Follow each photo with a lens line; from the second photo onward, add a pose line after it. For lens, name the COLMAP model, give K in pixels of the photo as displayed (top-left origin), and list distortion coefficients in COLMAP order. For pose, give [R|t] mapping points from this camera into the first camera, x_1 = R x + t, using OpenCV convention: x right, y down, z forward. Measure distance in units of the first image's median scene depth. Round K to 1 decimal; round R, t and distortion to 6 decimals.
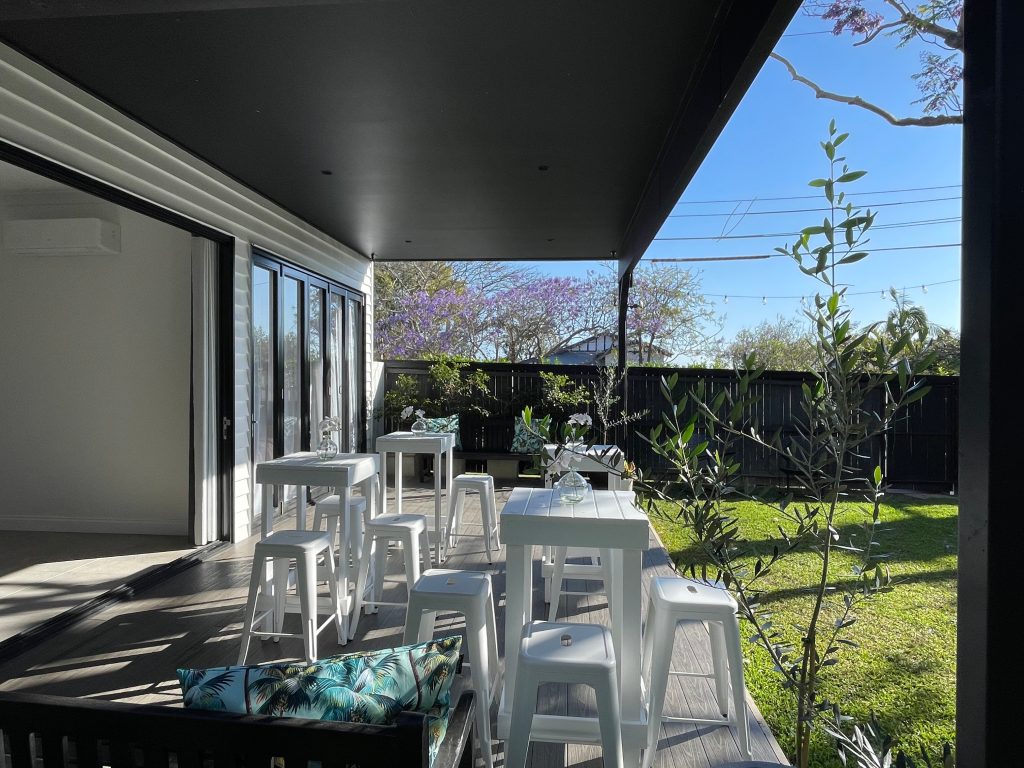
lens RADIAL K [[660.2, 0, 512.0], [0, 660.2, 384.0], [0, 0, 1]] dist [-0.000716, -0.002428]
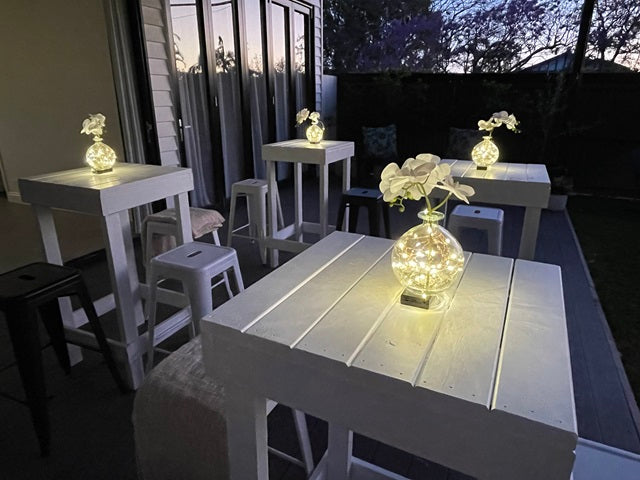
lens RADIAL K [[412.6, 0, 320.0], [0, 412.6, 240.0], [0, 0, 1]] dist [-0.000716, -0.002428]
pose [[0.932096, 0.102964, -0.347269, 0.055665], [0.007770, 0.952841, 0.303369, 0.020922], [0.362128, -0.285467, 0.887340, 0.293039]]
